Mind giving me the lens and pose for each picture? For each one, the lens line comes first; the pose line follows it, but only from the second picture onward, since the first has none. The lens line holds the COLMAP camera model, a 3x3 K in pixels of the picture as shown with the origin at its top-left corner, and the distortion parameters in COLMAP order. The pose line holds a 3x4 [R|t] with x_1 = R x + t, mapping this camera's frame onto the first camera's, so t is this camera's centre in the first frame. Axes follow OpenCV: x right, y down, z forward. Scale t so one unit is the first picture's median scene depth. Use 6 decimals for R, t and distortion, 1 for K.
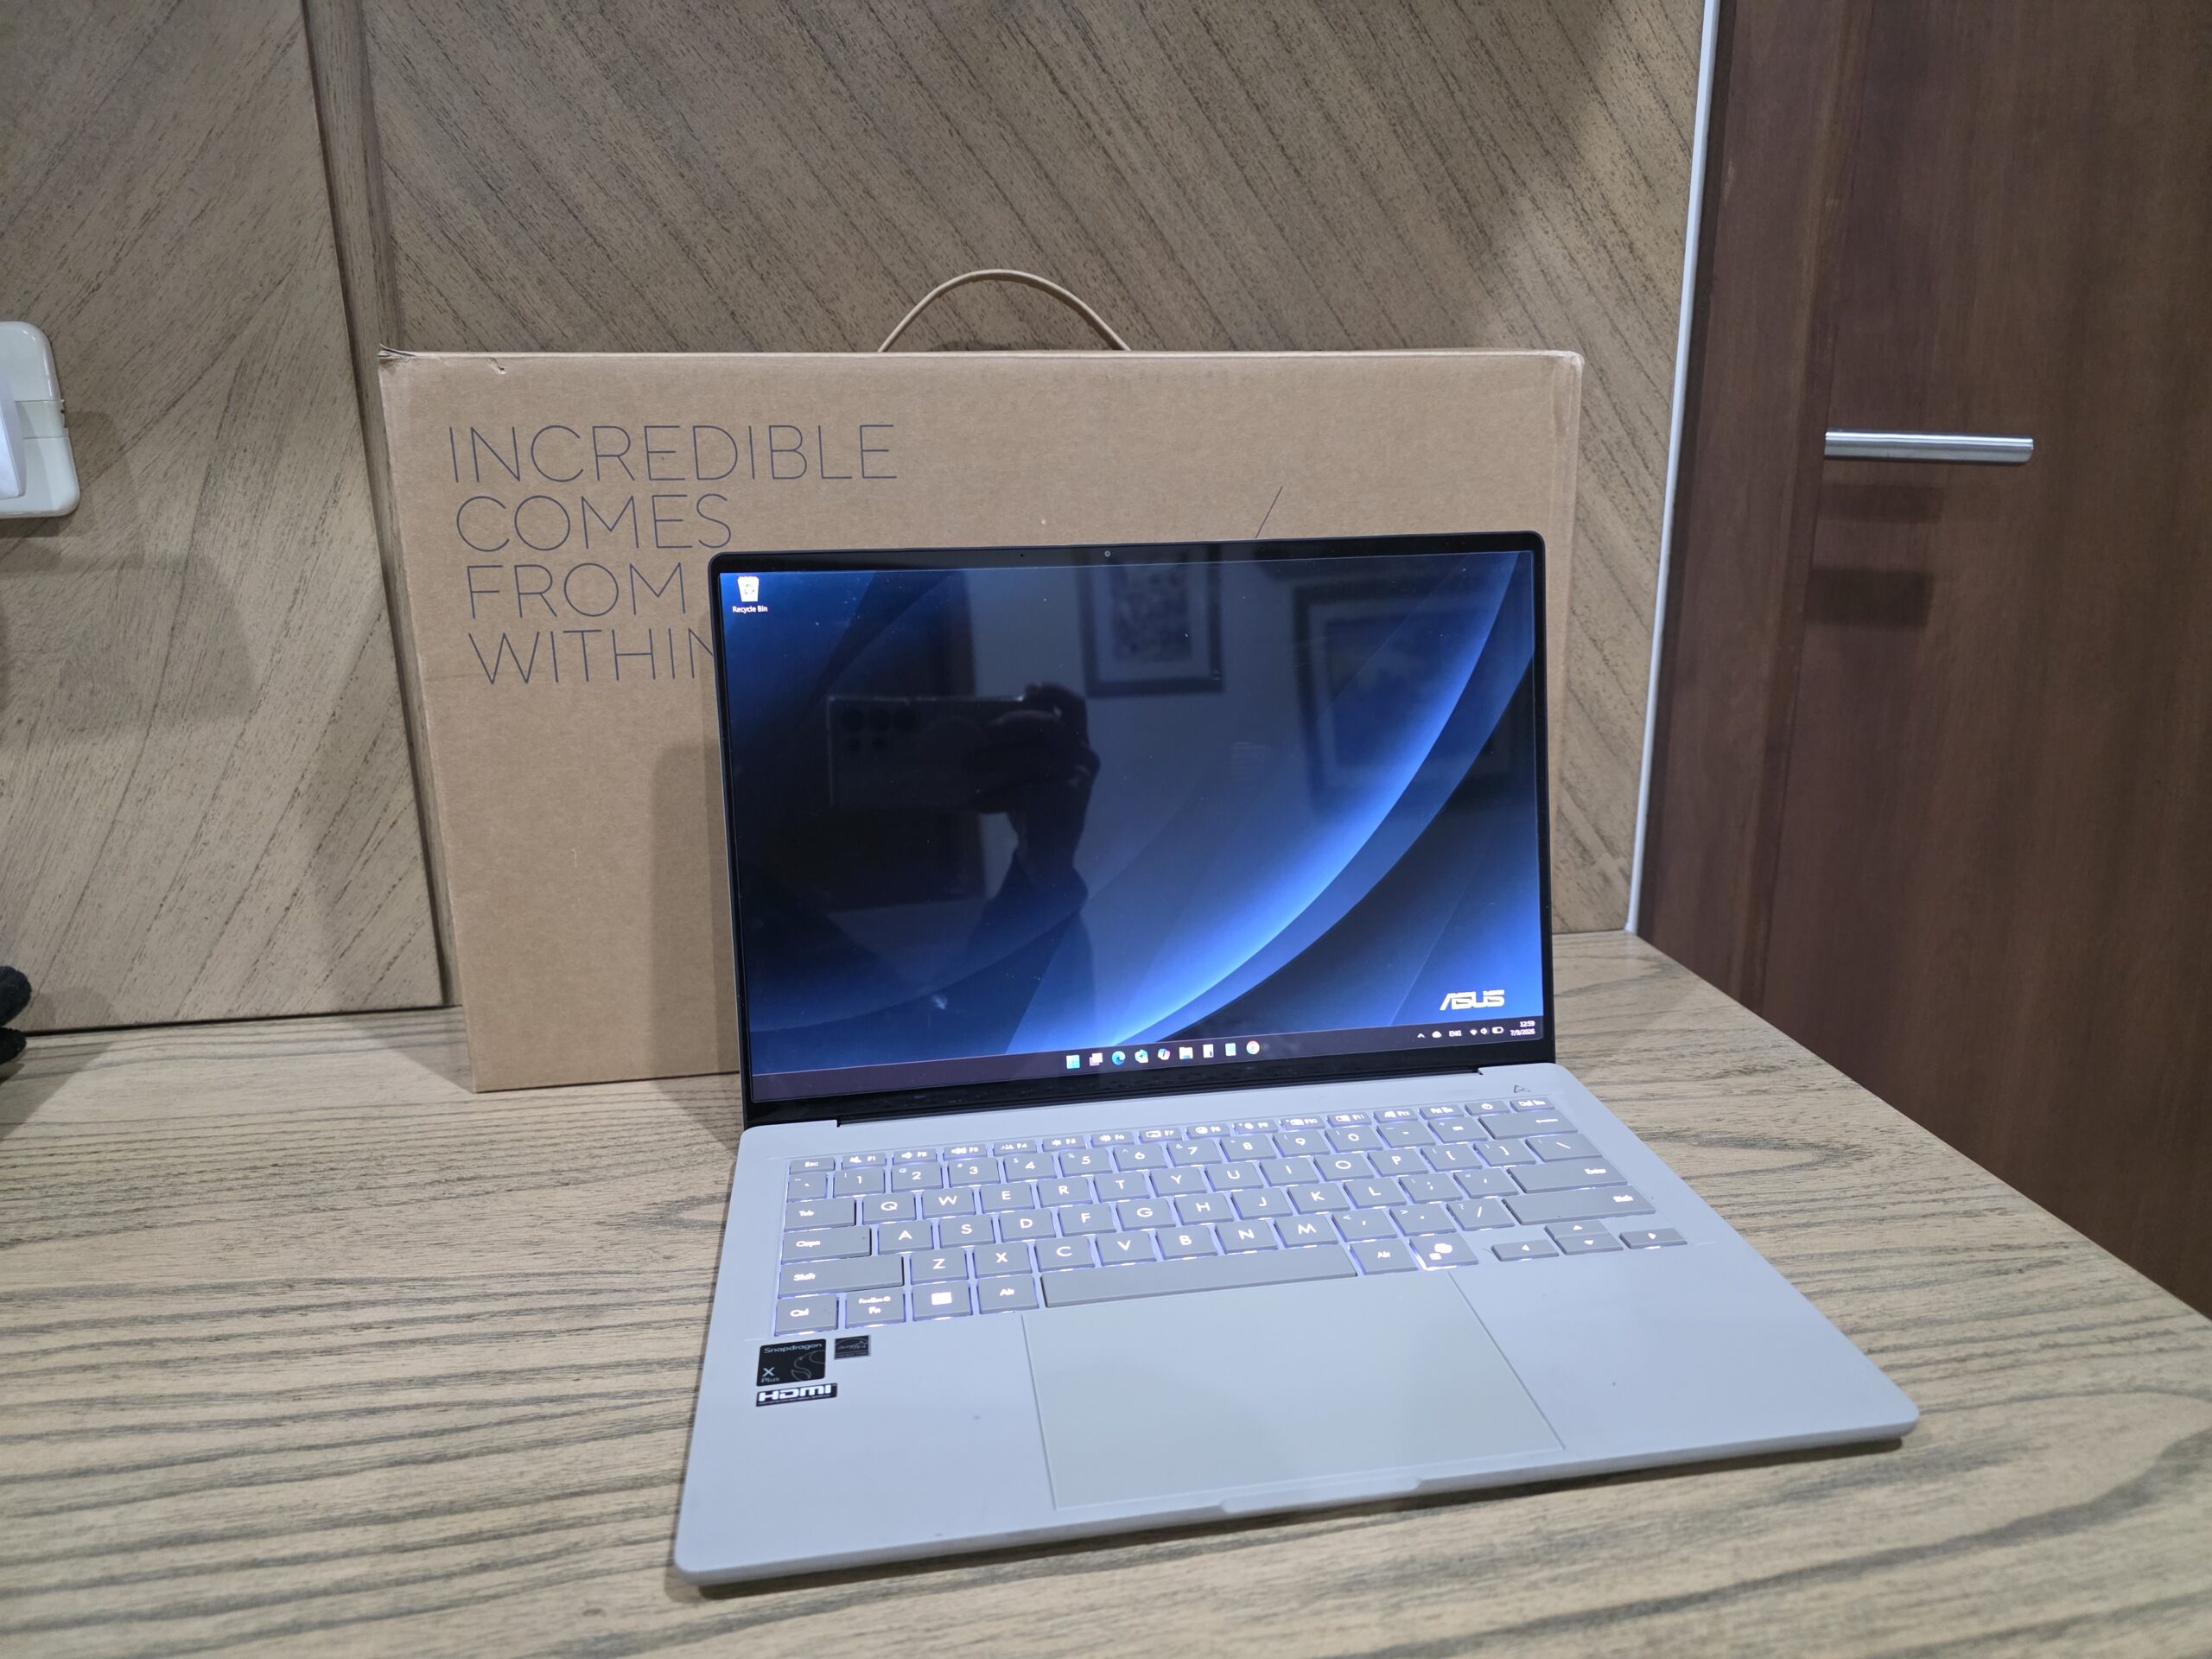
lens RADIAL K [[1520.4, 0, 1112.6], [0, 1520.4, 830.4], [0, 0, 1]] dist [0.006759, -0.013234]
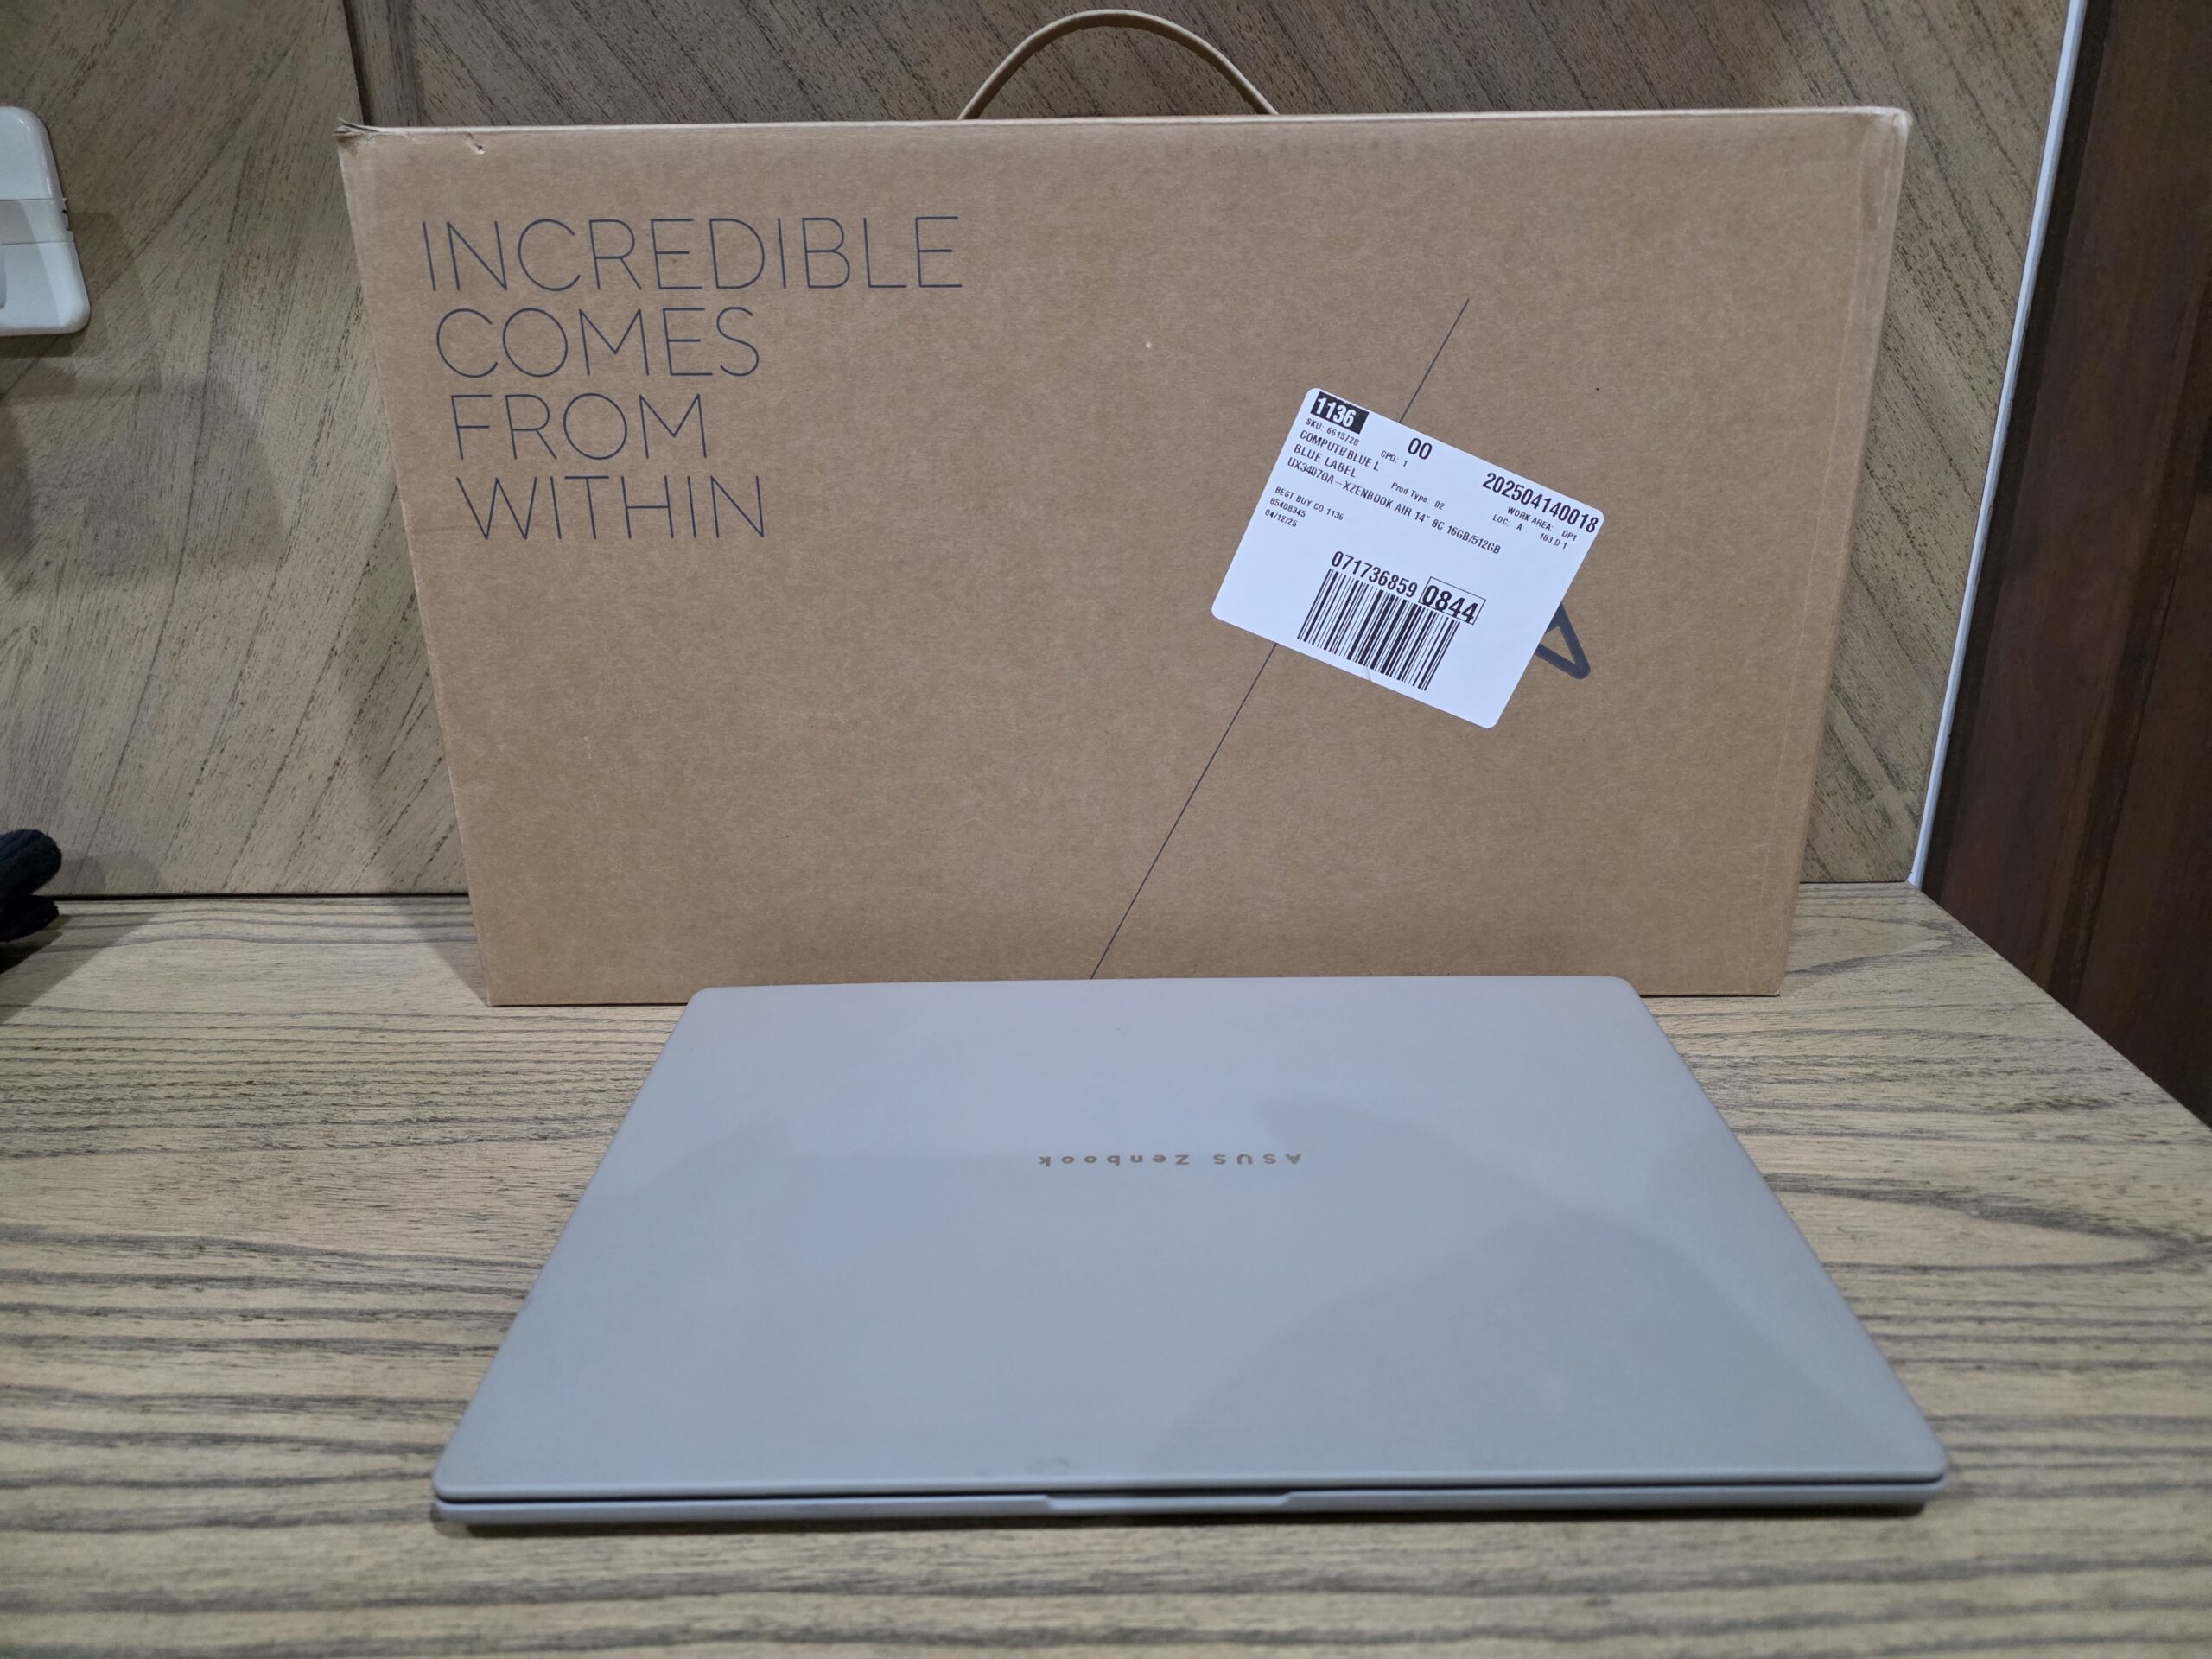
lens RADIAL K [[1520.4, 0, 1115.2], [0, 1520.4, 815.6], [0, 0, 1]] dist [0.006759, -0.013234]
pose [[0.985590, 0.055365, -0.159833, 0.069800], [-0.040160, 0.994489, 0.096839, -0.035811], [0.164314, -0.089025, 0.982383, 0.197226]]
